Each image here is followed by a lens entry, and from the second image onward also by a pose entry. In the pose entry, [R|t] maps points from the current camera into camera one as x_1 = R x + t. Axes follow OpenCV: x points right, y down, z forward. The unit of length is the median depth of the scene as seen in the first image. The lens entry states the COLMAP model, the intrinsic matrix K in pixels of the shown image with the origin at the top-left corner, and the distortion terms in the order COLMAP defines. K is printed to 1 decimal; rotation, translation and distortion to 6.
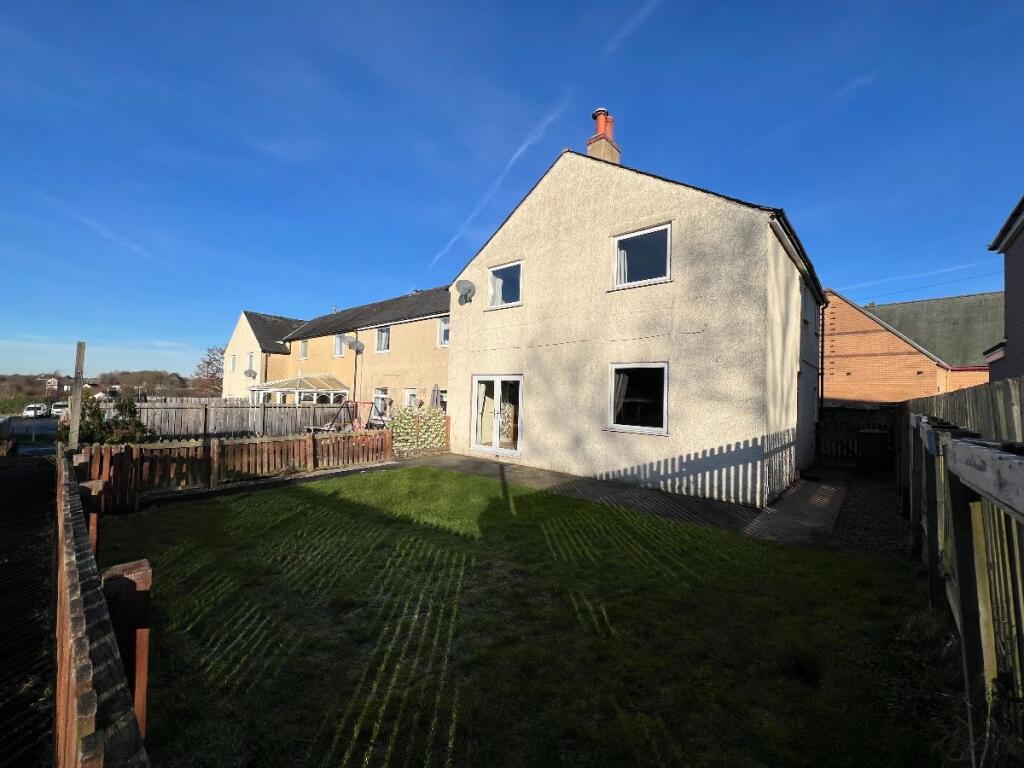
lens RADIAL K [[416.9, 0, 512.0], [0, 416.9, 384.0], [0, 0, 1]] dist [-0.001983, -0.000127]
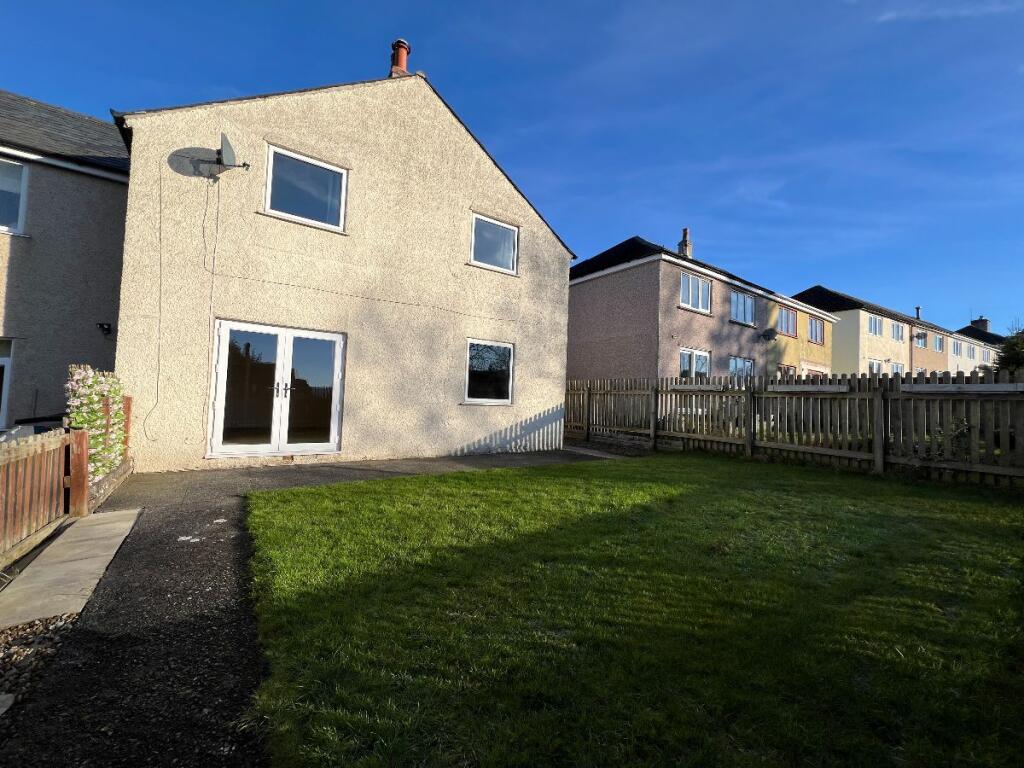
lens RADIAL K [[416.9, 0, 512.0], [0, 416.9, 384.0], [0, 0, 1]] dist [-0.001983, -0.000127]
pose [[0.211265, 0.012022, 0.977355, -0.729501], [-0.054271, 0.998526, -0.000552, 0.057634], [-0.975921, -0.052925, 0.211606, 0.691838]]
